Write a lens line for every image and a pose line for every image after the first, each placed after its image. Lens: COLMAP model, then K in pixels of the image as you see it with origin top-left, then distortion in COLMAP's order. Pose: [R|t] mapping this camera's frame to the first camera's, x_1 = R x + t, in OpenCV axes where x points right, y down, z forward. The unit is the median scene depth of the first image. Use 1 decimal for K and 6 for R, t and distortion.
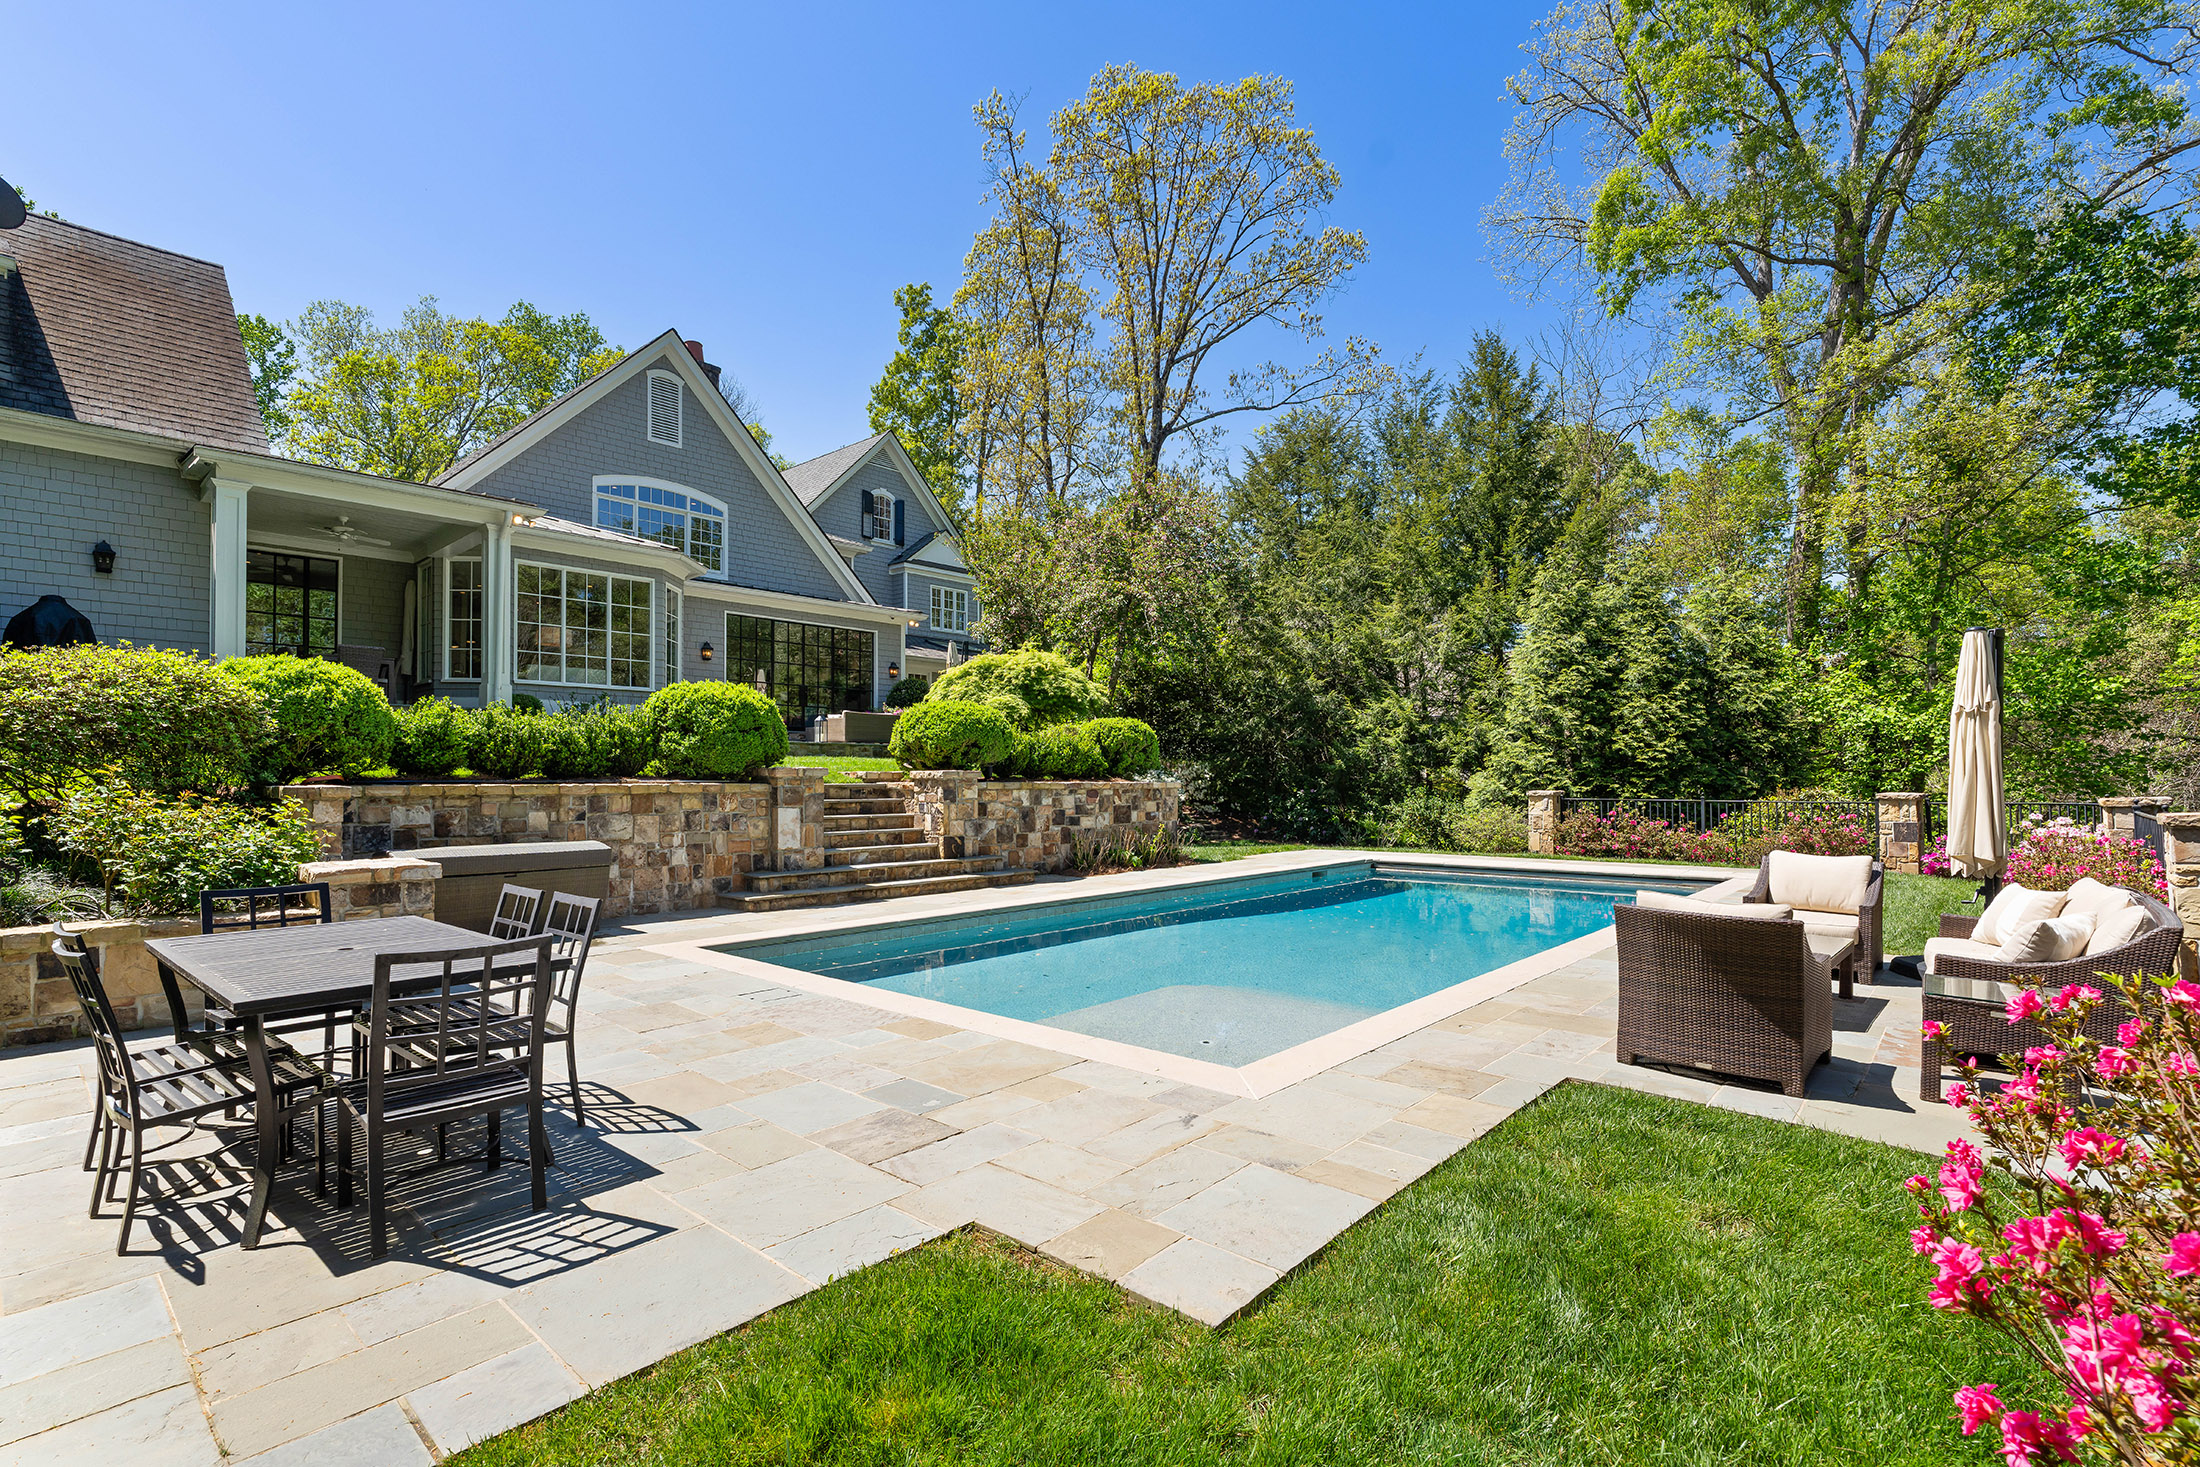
lens RADIAL K [[1005.9, 0, 1099.3], [0, 1005.9, 774.8], [0, 0, 1]] dist [-0.000605, -0.000047]
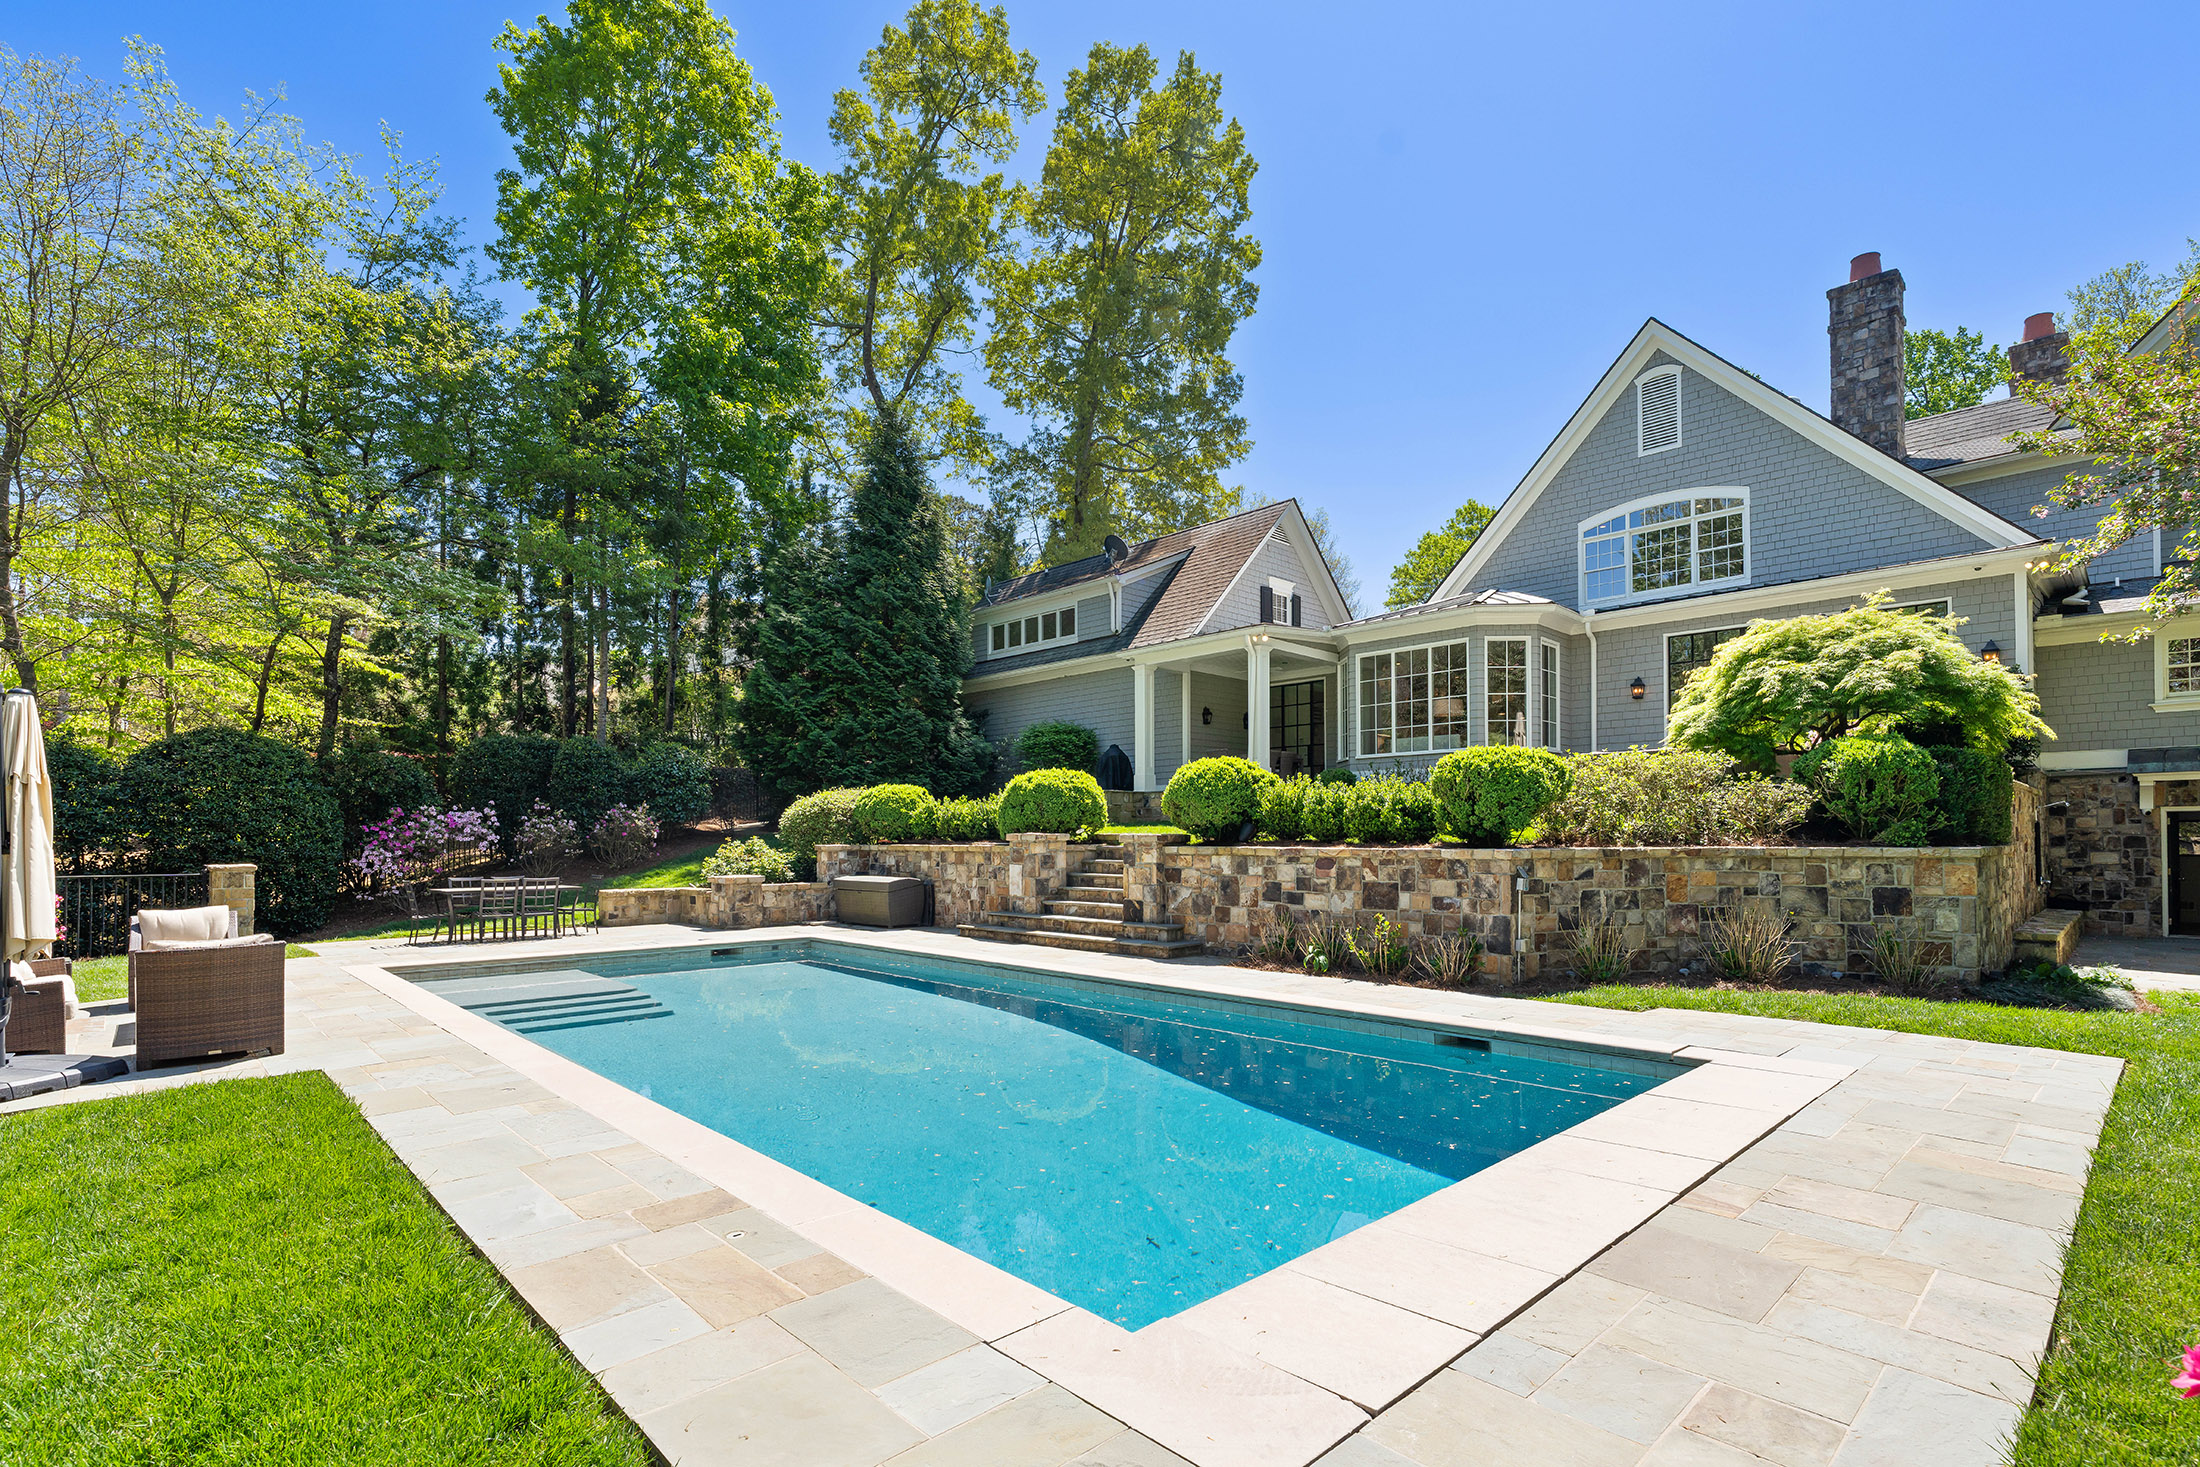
lens RADIAL K [[1041.8, 0, 1099.4], [0, 1041.8, 832.3], [0, 0, 1]] dist [-0.000505, -0.000035]
pose [[-0.068718, -0.001969, -0.997634, 0.803134], [0.007477, 0.999969, -0.002488, -0.003612], [0.997608, -0.007630, -0.068702, 0.935249]]
